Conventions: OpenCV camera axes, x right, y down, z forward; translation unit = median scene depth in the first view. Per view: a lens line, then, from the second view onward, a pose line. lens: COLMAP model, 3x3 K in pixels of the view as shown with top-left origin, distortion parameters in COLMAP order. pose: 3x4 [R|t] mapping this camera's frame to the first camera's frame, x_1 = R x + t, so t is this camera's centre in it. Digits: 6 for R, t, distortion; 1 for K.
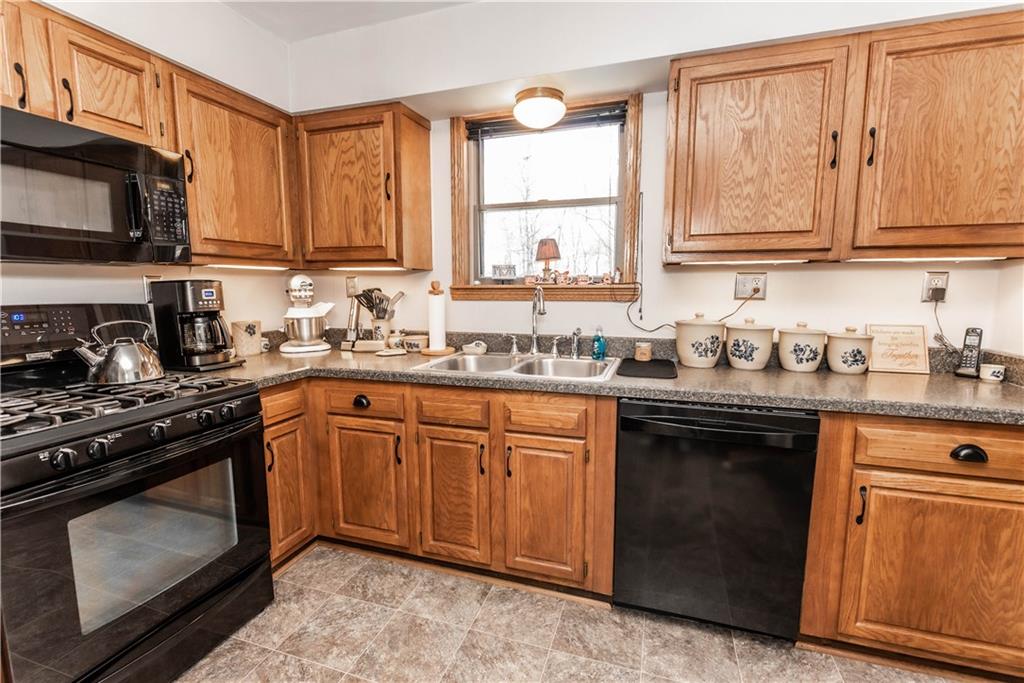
lens RADIAL K [[449.1, 0, 519.1], [0, 449.1, 342.2], [0, 0, 1]] dist [-0.002767, -0.000480]
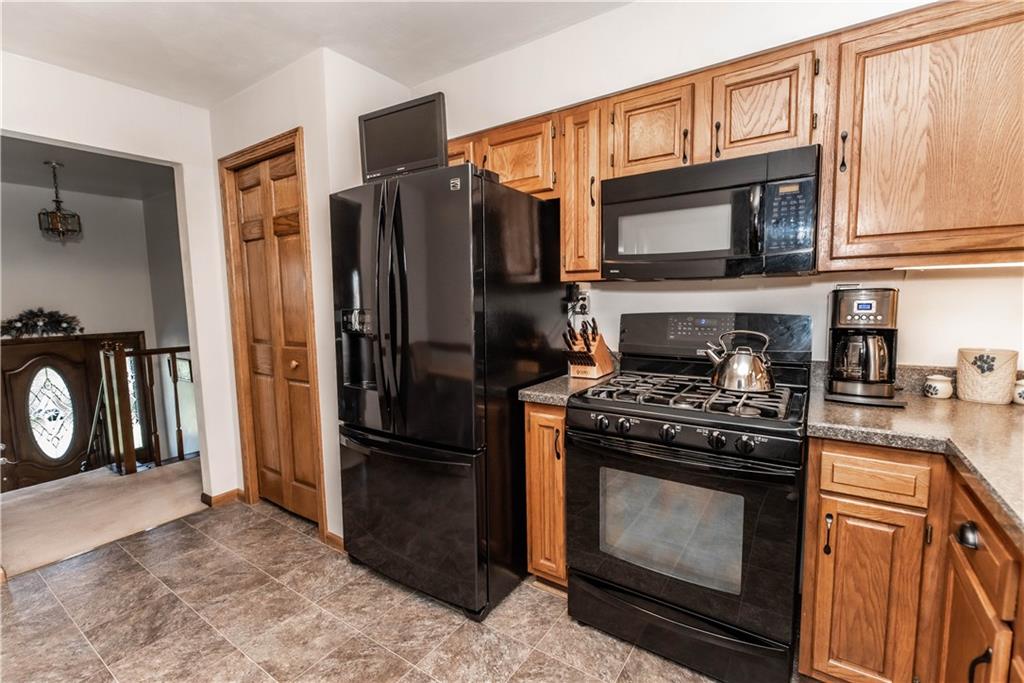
lens RADIAL K [[436.5, 0, 508.3], [0, 436.5, 339.7], [0, 0, 1]] dist [0.000271, -0.000384]
pose [[-0.272558, 0.102234, -0.956692, 0.528307], [-0.099385, 0.986028, 0.133683, -0.226835], [0.956992, 0.131518, -0.258590, 1.527420]]
